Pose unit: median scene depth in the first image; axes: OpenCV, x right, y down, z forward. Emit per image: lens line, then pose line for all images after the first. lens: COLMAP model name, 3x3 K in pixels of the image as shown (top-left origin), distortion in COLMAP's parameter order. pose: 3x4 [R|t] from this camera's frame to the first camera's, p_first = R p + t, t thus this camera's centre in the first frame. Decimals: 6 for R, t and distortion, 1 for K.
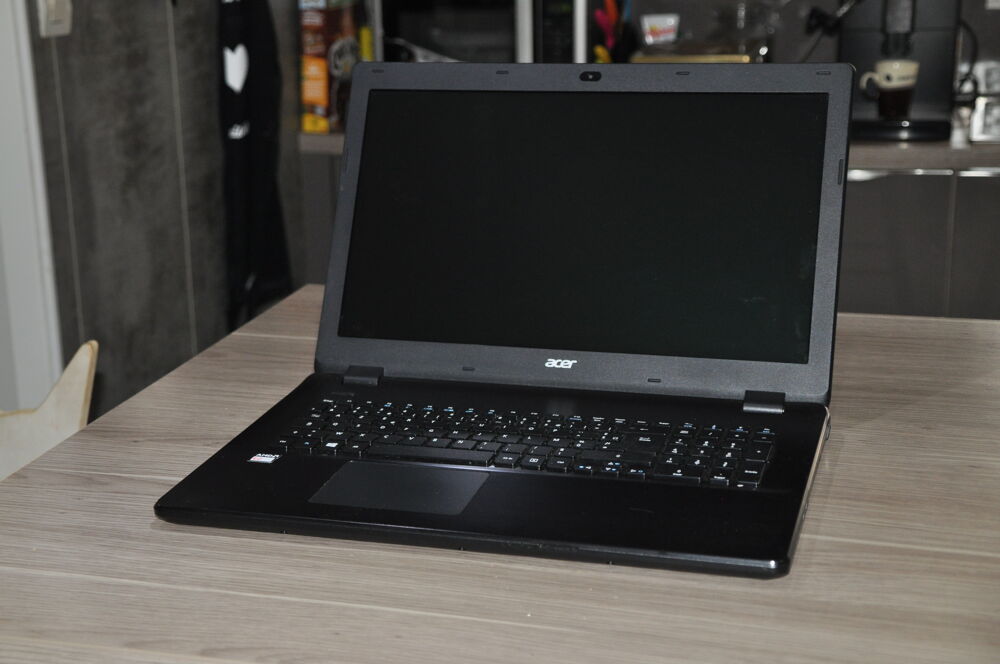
lens RADIAL K [[1802.3, 0, 500.0], [0, 1802.3, 332.0], [0, 0, 1]] dist [0.229179, 0.177764]
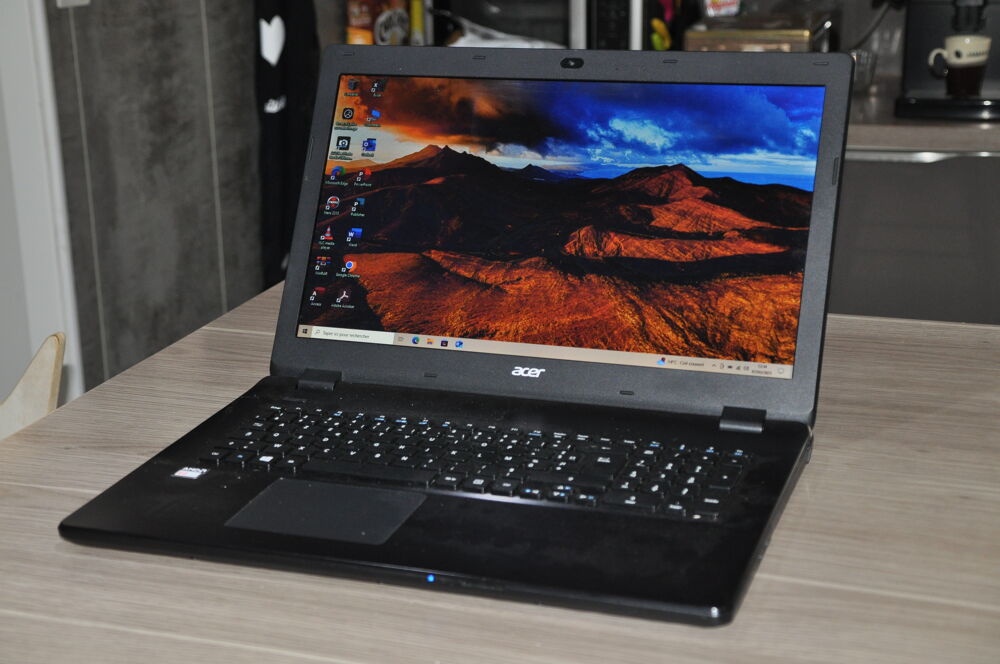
lens RADIAL K [[1802.3, 0, 500.0], [0, 1802.3, 332.0], [0, 0, 1]] dist [0.229179, 0.177764]
pose [[0.998328, 0.017280, -0.055162, 0.073010], [-0.016297, 0.999701, 0.018223, -0.020400], [0.055461, -0.017293, 0.998311, 0.077374]]
